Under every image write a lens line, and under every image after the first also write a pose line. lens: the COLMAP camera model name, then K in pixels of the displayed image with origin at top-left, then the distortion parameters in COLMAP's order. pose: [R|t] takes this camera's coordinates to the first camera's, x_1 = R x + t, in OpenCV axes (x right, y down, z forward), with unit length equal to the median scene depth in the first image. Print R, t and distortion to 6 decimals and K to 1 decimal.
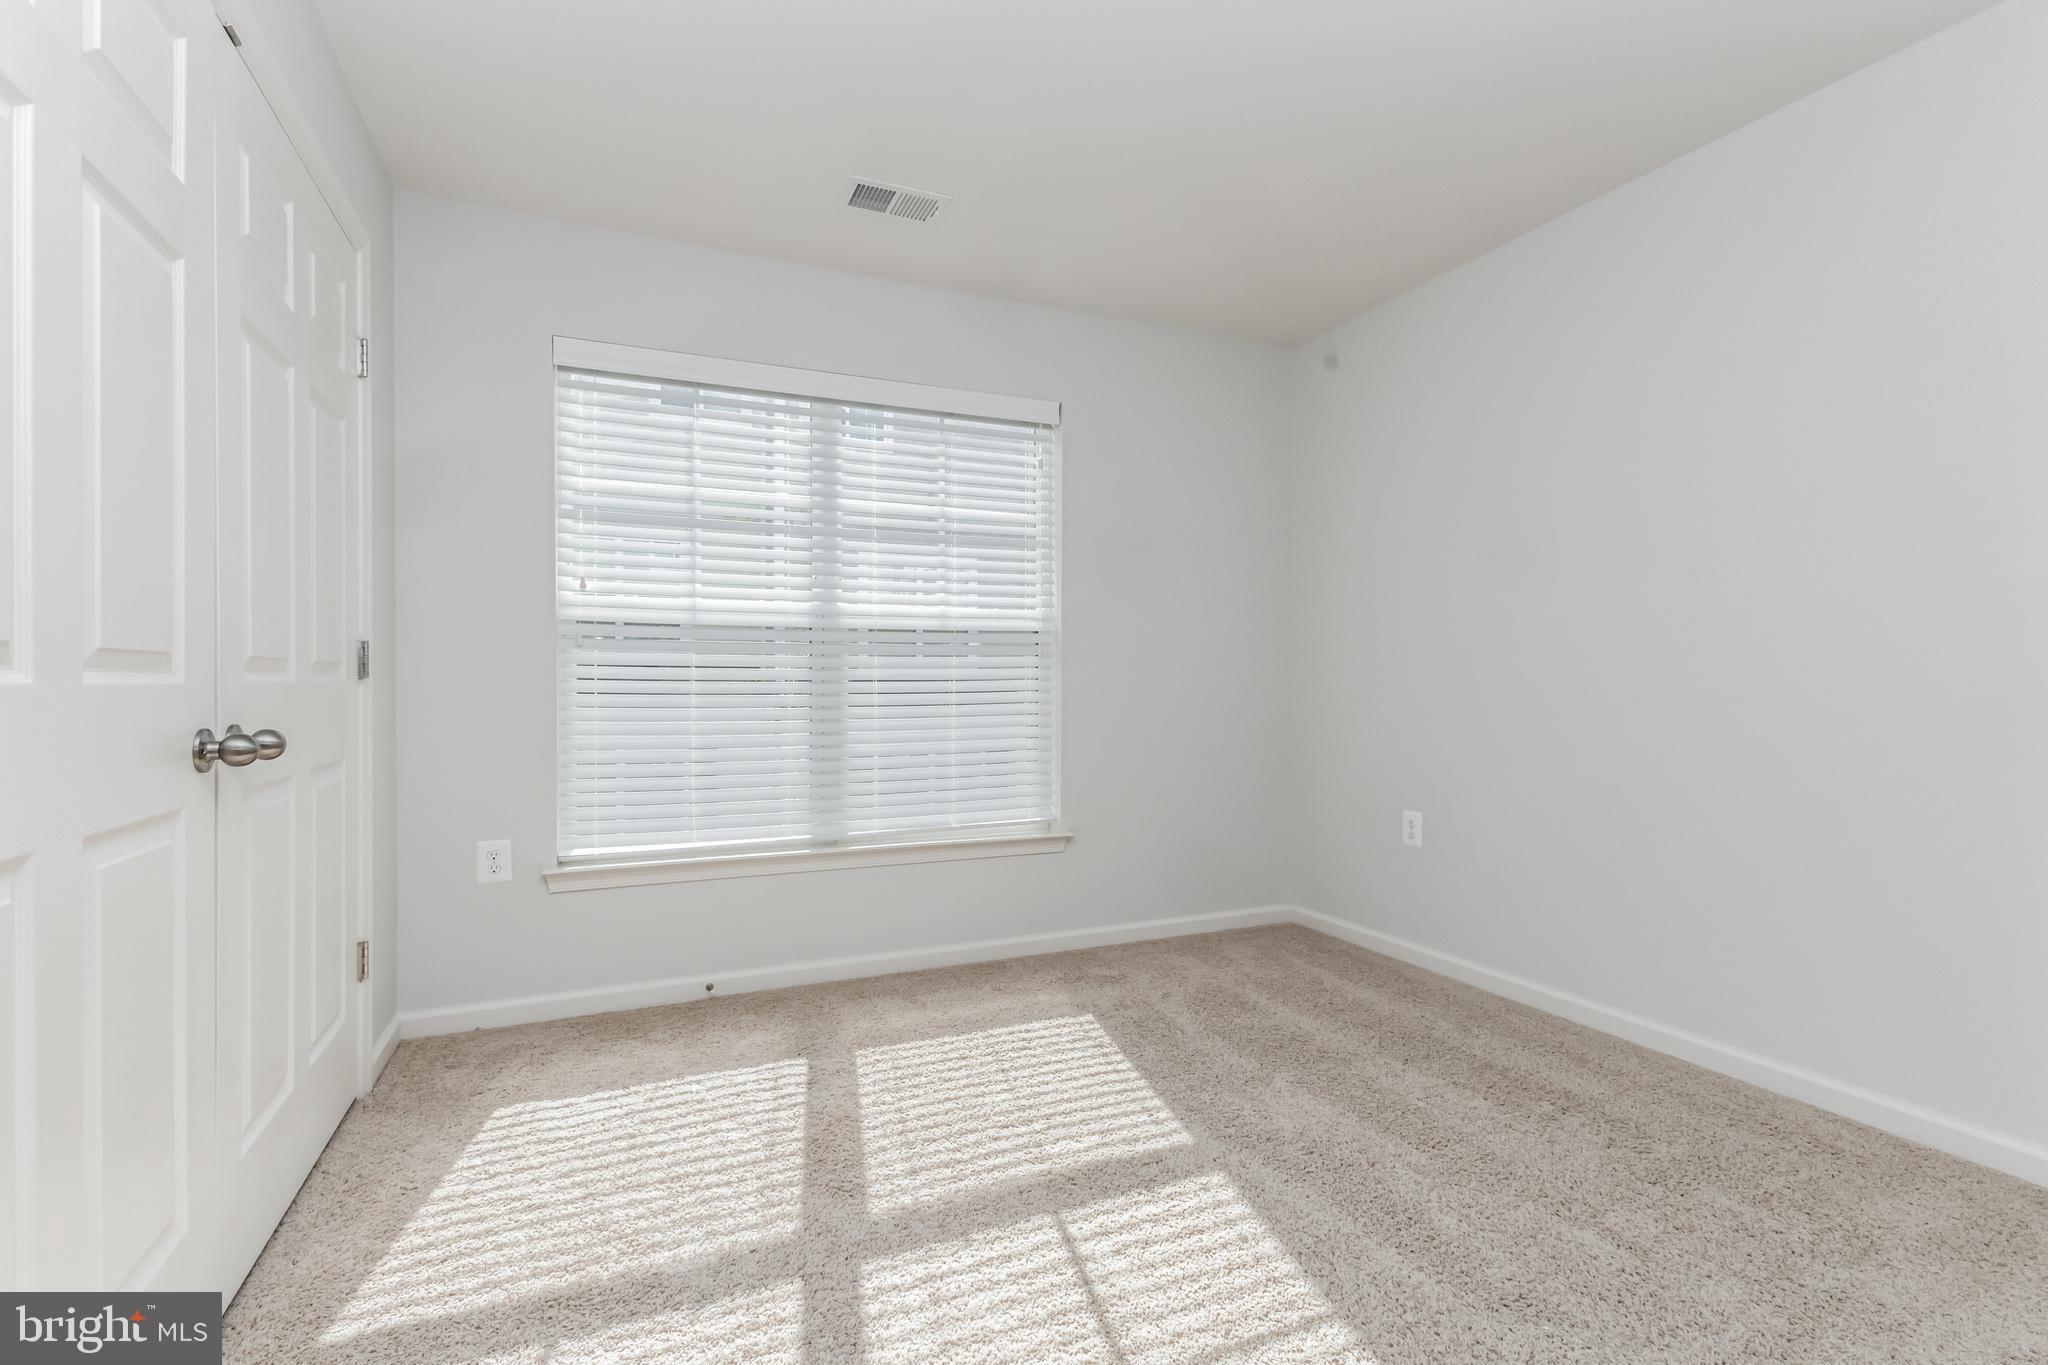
lens RADIAL K [[937.2, 0, 1031.8], [0, 937.2, 683.6], [0, 0, 1]] dist [0.005956, 0.000710]
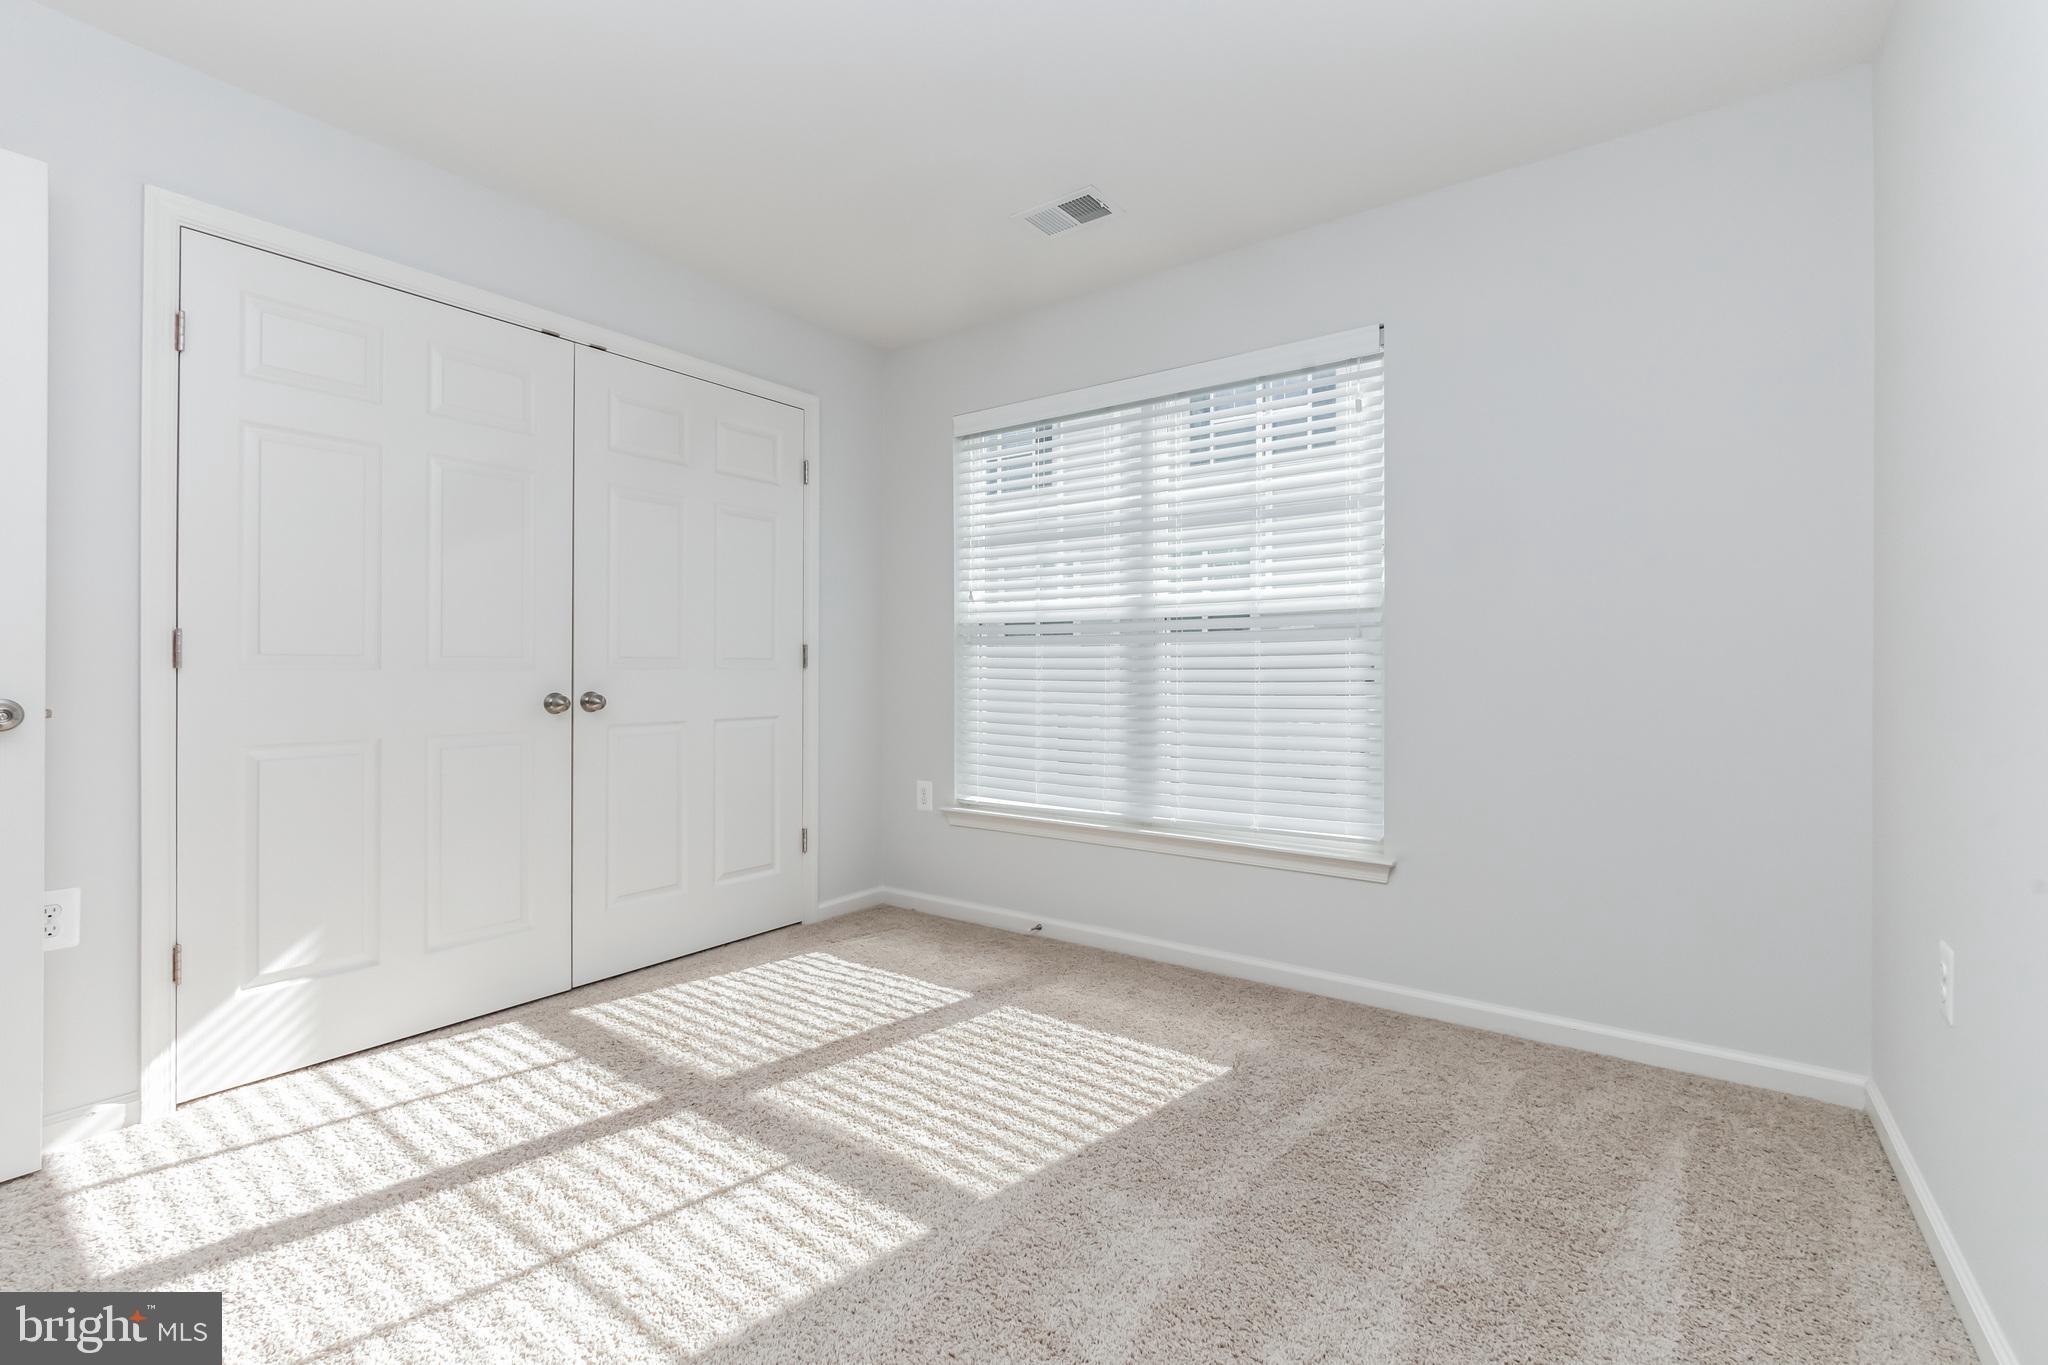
lens RADIAL K [[880.0, 0, 1022.0], [0, 880.0, 656.8], [0, 0, 1]] dist [-0.002116, -0.000062]
pose [[0.511697, -0.009904, -0.859109, 0.763960], [-0.001263, 0.999924, -0.012280, -0.005557], [0.859165, 0.007368, 0.511646, 0.516744]]
